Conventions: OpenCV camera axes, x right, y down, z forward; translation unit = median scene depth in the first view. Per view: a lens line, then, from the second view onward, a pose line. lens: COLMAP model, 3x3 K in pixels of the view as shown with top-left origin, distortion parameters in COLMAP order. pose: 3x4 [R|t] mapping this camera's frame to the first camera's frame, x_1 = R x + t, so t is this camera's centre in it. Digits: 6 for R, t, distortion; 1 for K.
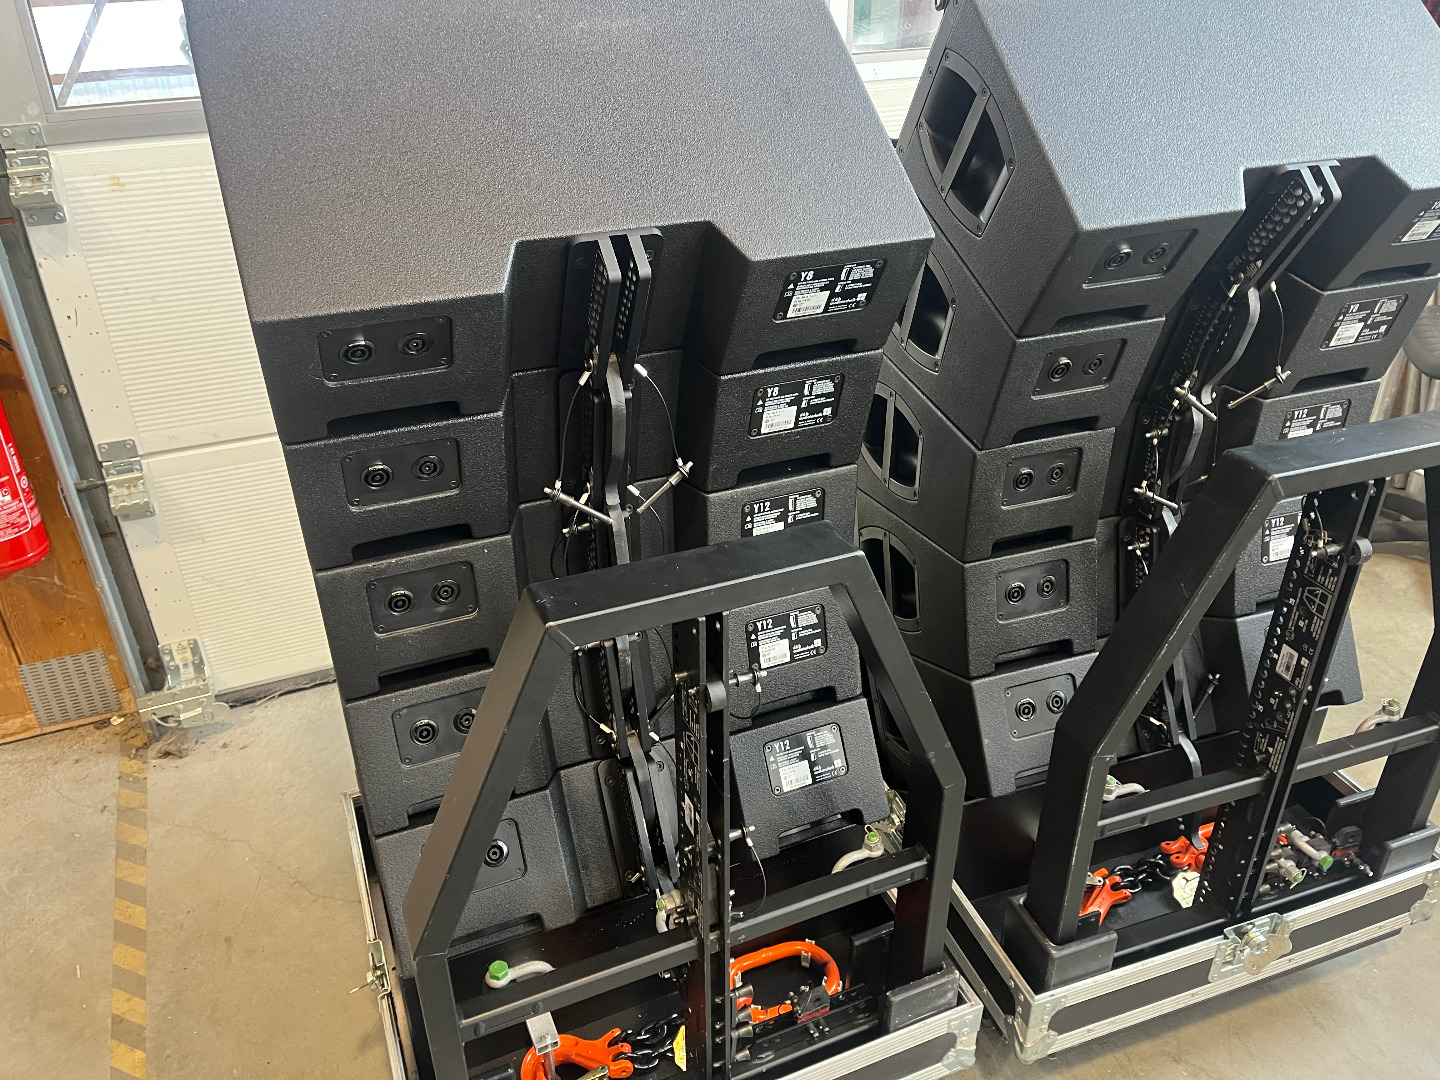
lens RADIAL K [[1113.4, 0, 710.0], [0, 1113.4, 534.4], [0, 0, 1]] dist [0.020037, -0.006338]
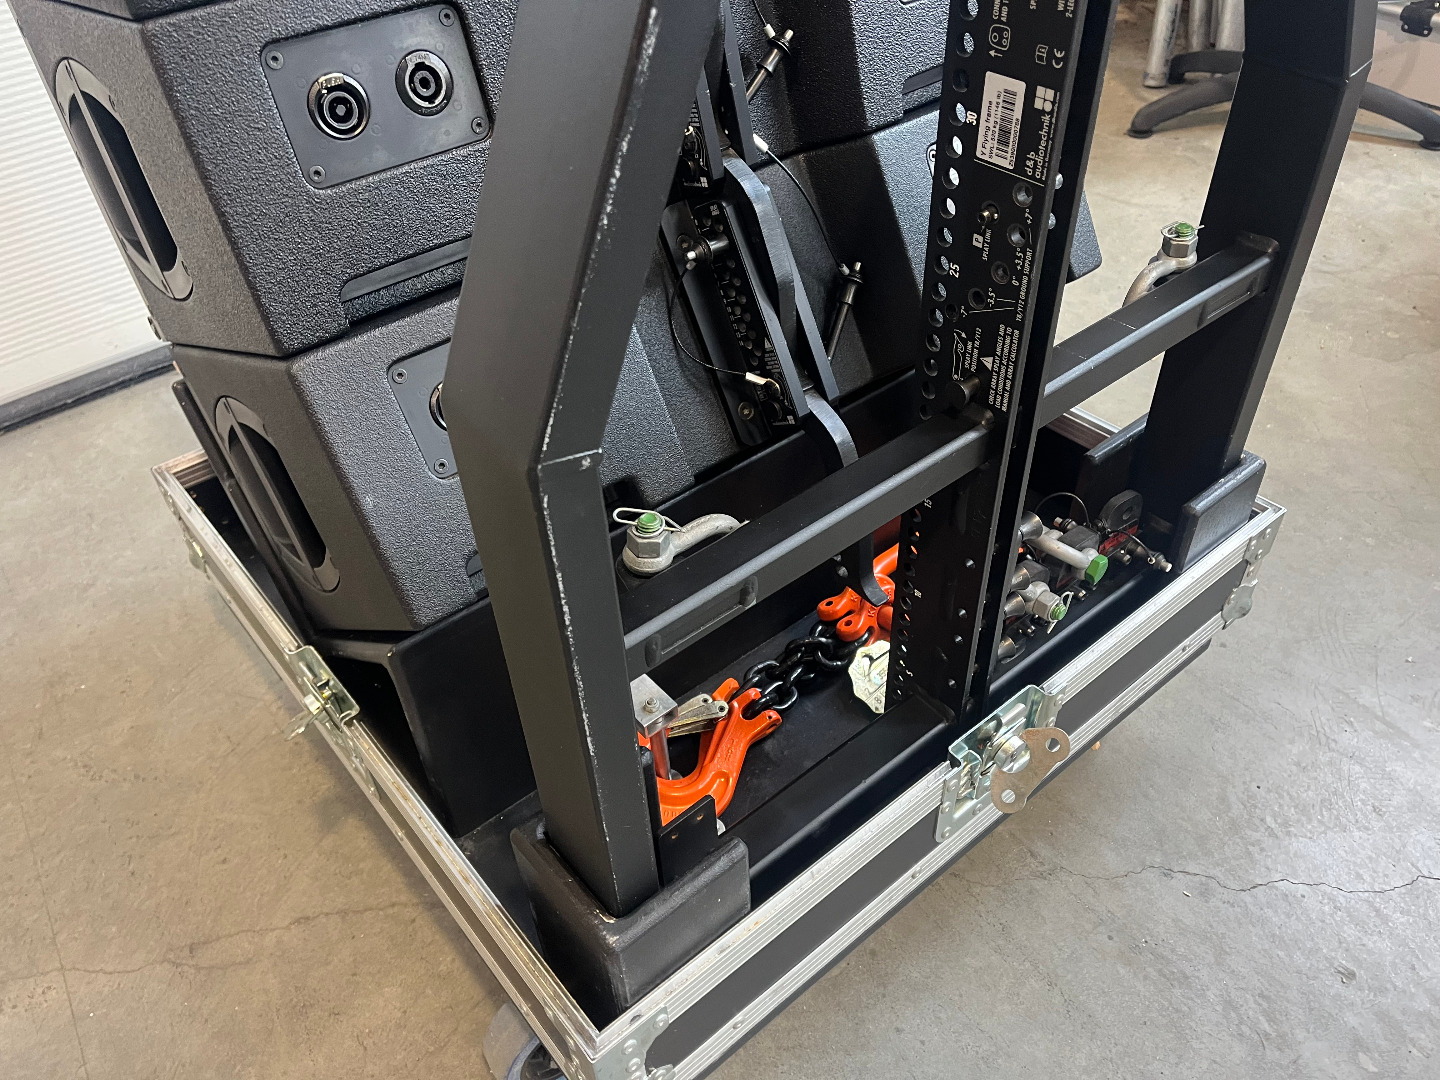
lens RADIAL K [[1106.7, 0, 717.4], [0, 1106.7, 545.0], [0, 0, 1]] dist [0.075423, -0.111535]
pose [[0.936178, -0.248924, 0.248209, 0.252025], [0.197093, 0.956356, 0.215728, 0.132374], [-0.291076, -0.153039, 0.944380, 0.554770]]
